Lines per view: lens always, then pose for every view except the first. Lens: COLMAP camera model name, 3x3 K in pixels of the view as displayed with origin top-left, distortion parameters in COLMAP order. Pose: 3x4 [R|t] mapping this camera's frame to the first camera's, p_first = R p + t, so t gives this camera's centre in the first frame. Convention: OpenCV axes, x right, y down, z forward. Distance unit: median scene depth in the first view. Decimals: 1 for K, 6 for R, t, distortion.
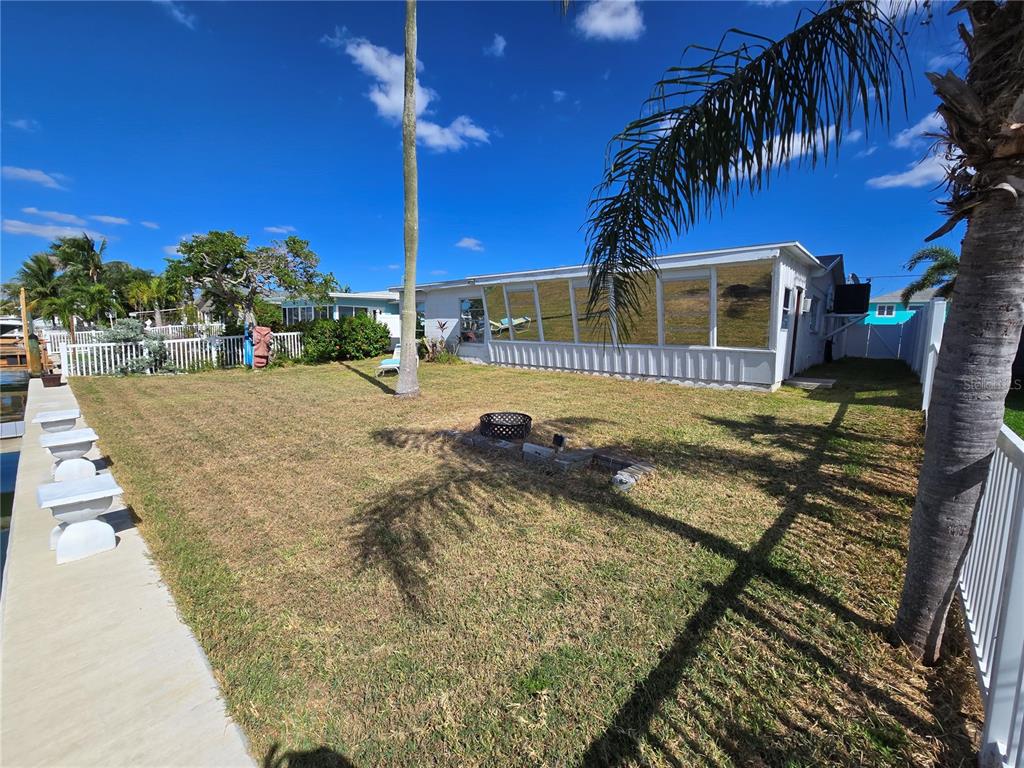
lens RADIAL K [[436.9, 0, 512.0], [0, 436.9, 384.0], [0, 0, 1]] dist [0.001051, -0.000118]
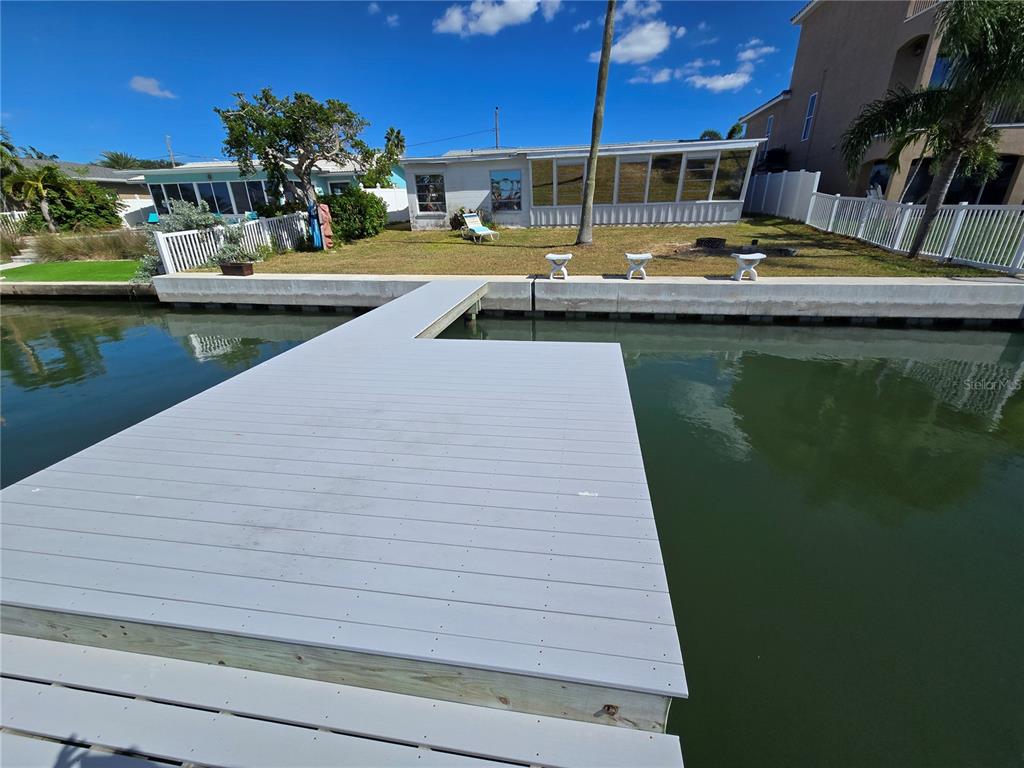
lens RADIAL K [[436.9, 0, 512.0], [0, 436.9, 384.0], [0, 0, 1]] dist [0.001051, -0.000118]
pose [[0.839033, -0.244739, 0.485929, -0.879924], [0.108121, 0.950307, 0.291935, 0.011169], [-0.533230, -0.192404, 0.823800, -0.109776]]
